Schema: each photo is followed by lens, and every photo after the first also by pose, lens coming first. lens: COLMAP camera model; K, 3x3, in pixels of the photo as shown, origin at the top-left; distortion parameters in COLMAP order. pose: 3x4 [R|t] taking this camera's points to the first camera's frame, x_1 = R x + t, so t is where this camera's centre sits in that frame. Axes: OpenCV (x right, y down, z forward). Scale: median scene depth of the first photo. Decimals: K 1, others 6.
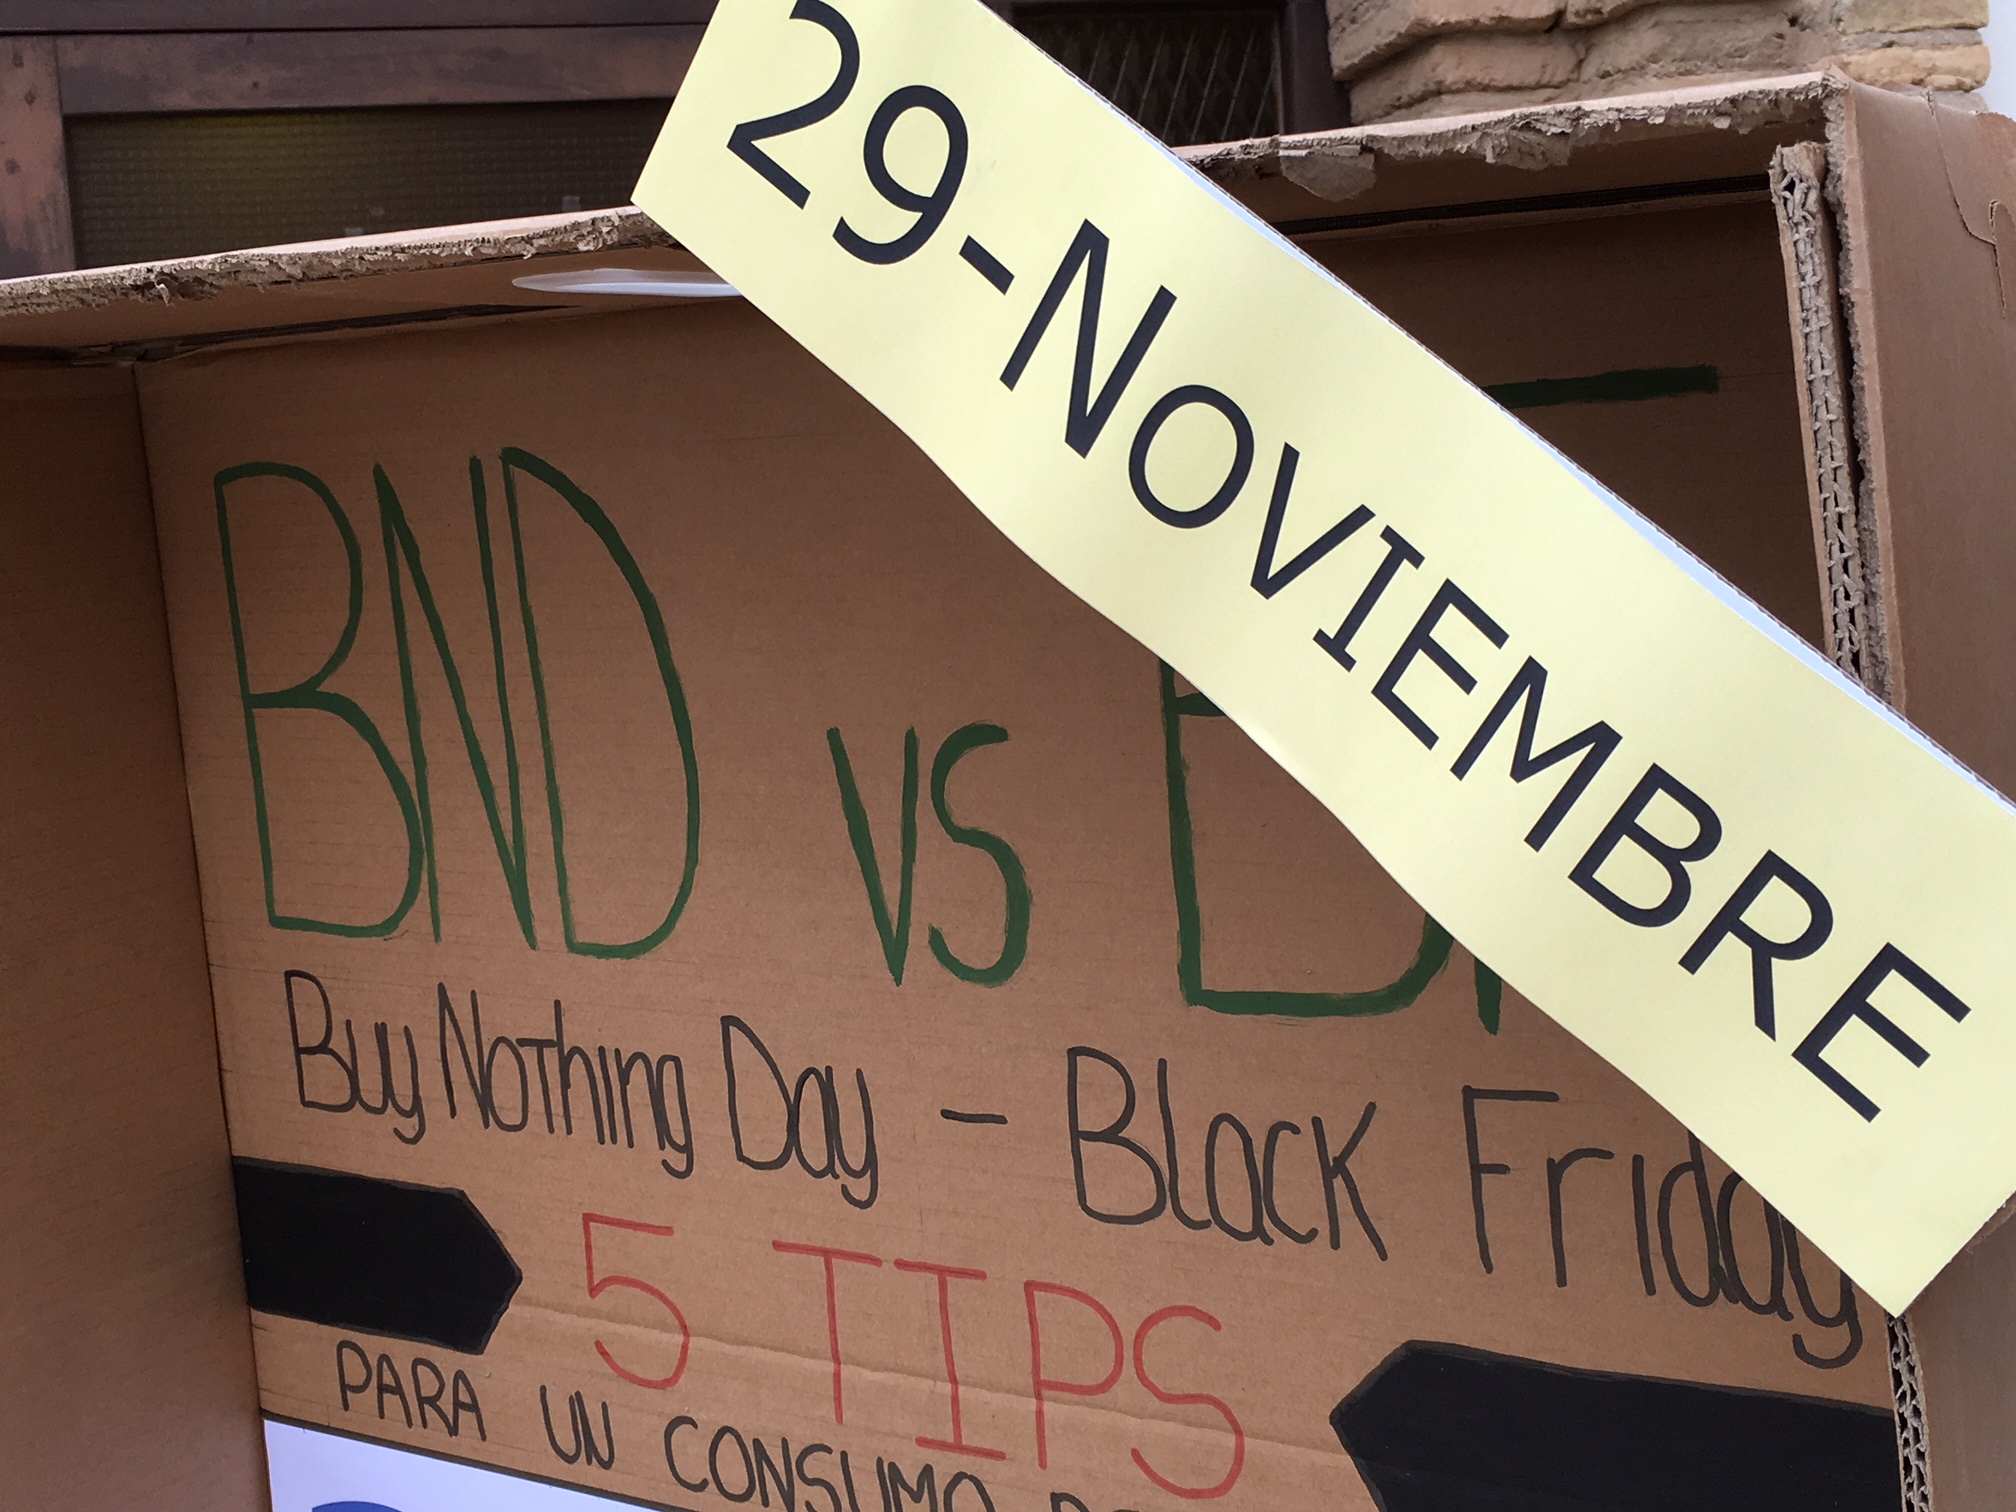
lens RADIAL K [[2574.0, 0, 1008.0], [0, 2574.0, 756.0], [0, 0, 1]] dist [0.003515, 0.003790]
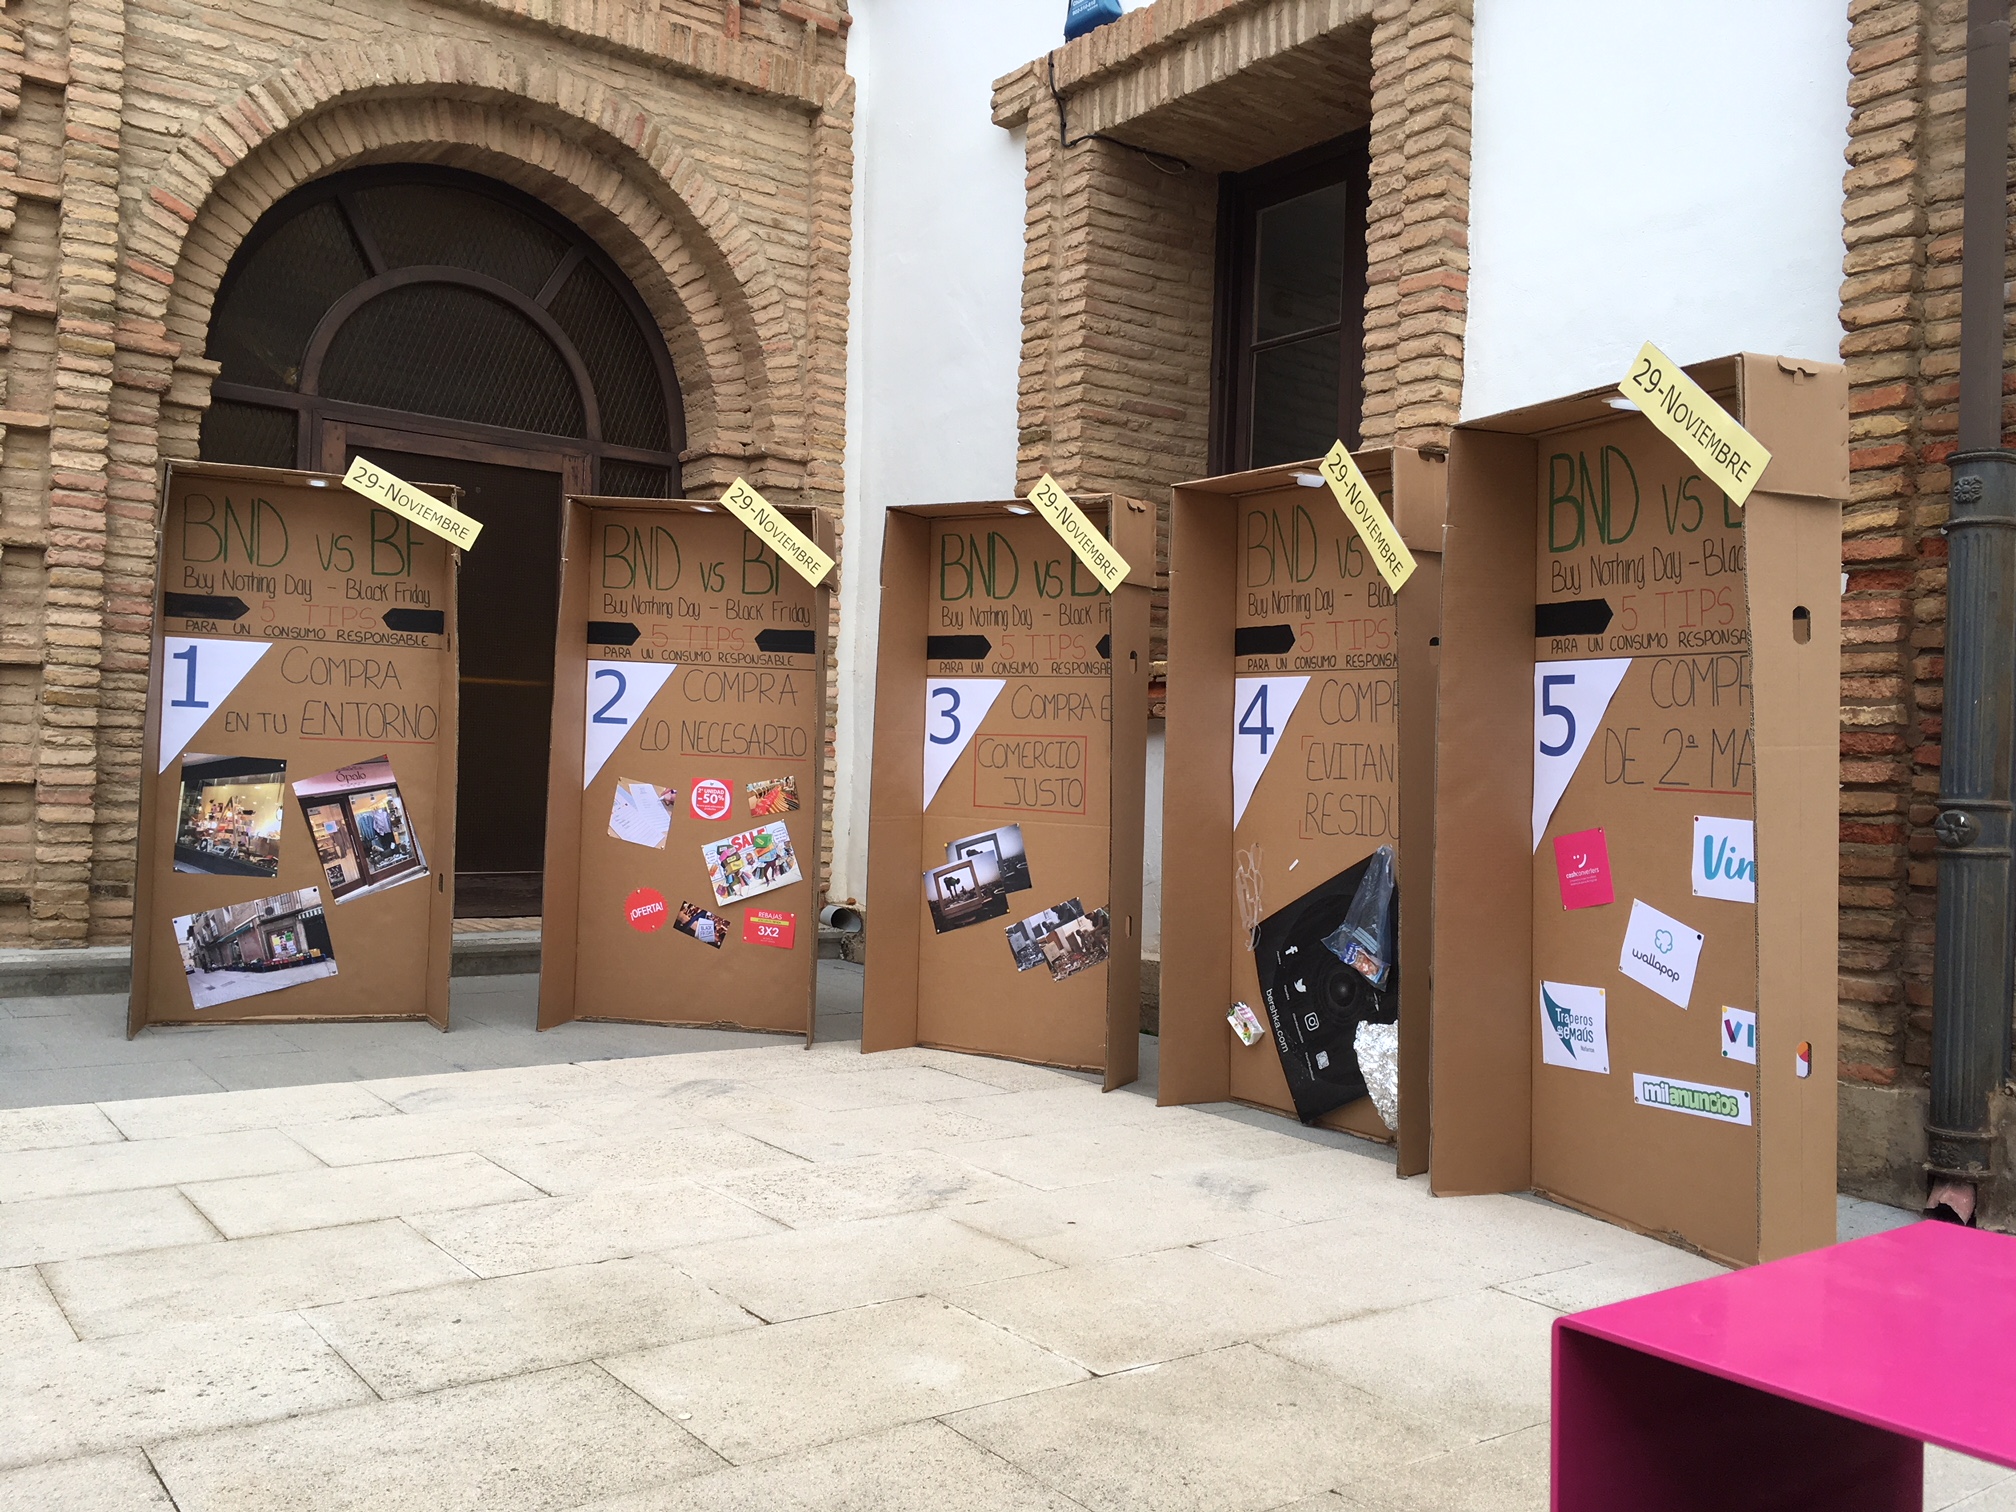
lens RADIAL K [[1717.9, 0, 1008.0], [0, 1717.9, 756.0], [0, 0, 1]] dist [0.077473, -0.102231]
pose [[0.901088, 0.095869, 0.422907, -1.483257], [-0.050510, 0.991821, -0.117214, 1.227942], [-0.430685, 0.084259, 0.898560, -4.479266]]
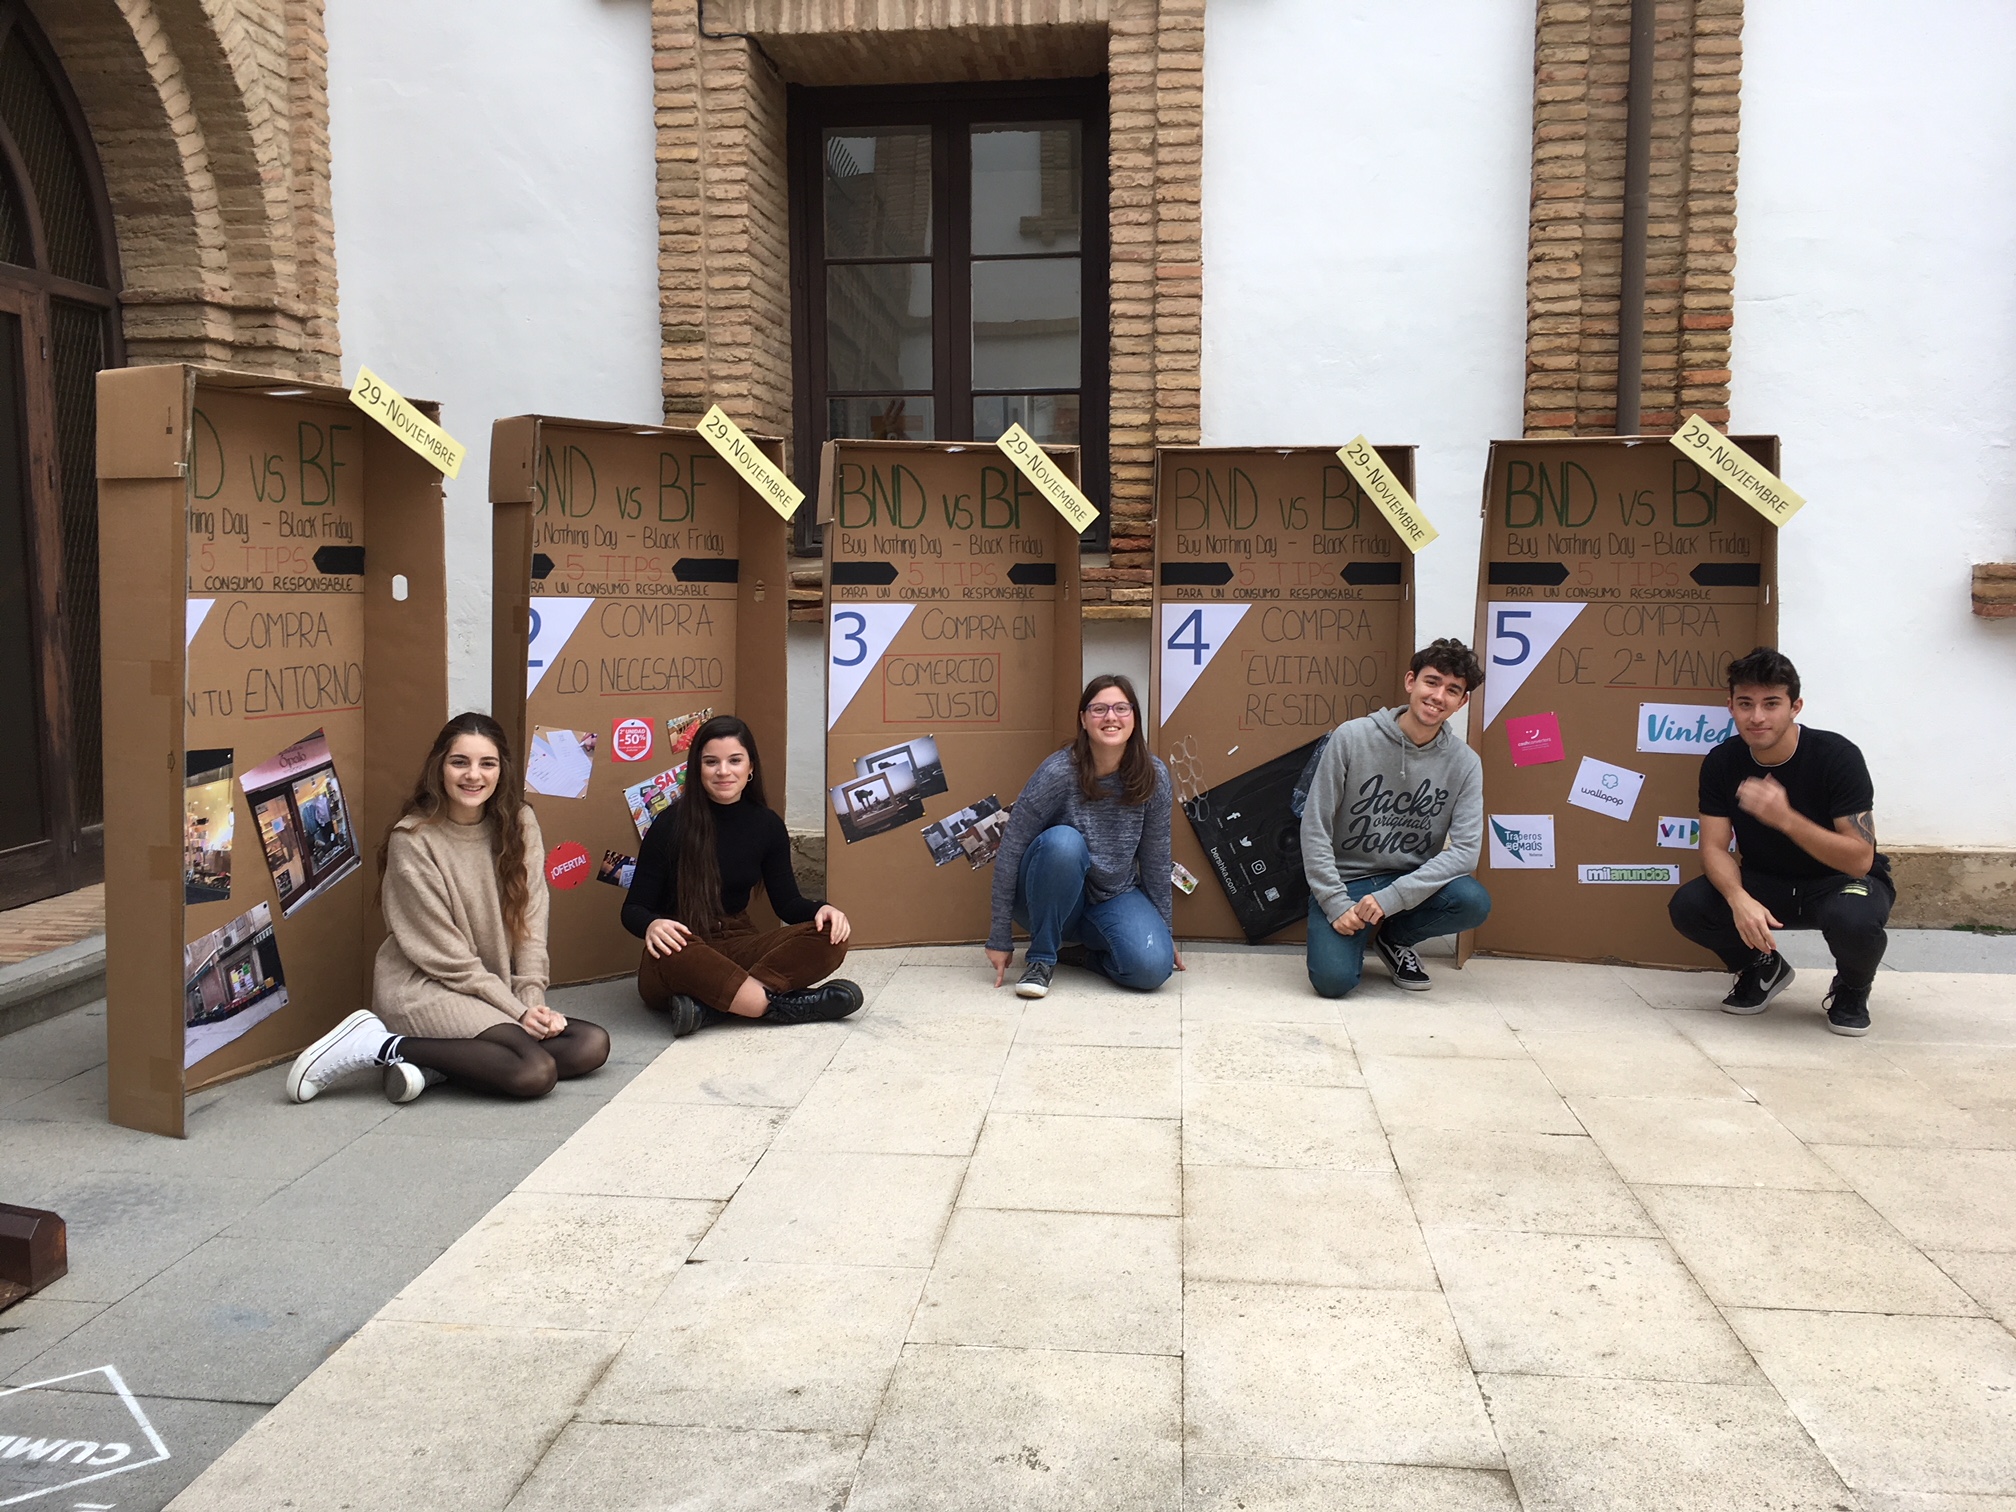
lens RADIAL K [[1717.9, 0, 1008.0], [0, 1717.9, 756.0], [0, 0, 1]] dist [0.077473, -0.102231]
pose [[0.295181, -0.037742, 0.954696, -4.729341], [0.072920, 0.997195, 0.016876, 0.799254], [-0.952655, 0.064635, 0.297105, -1.657105]]
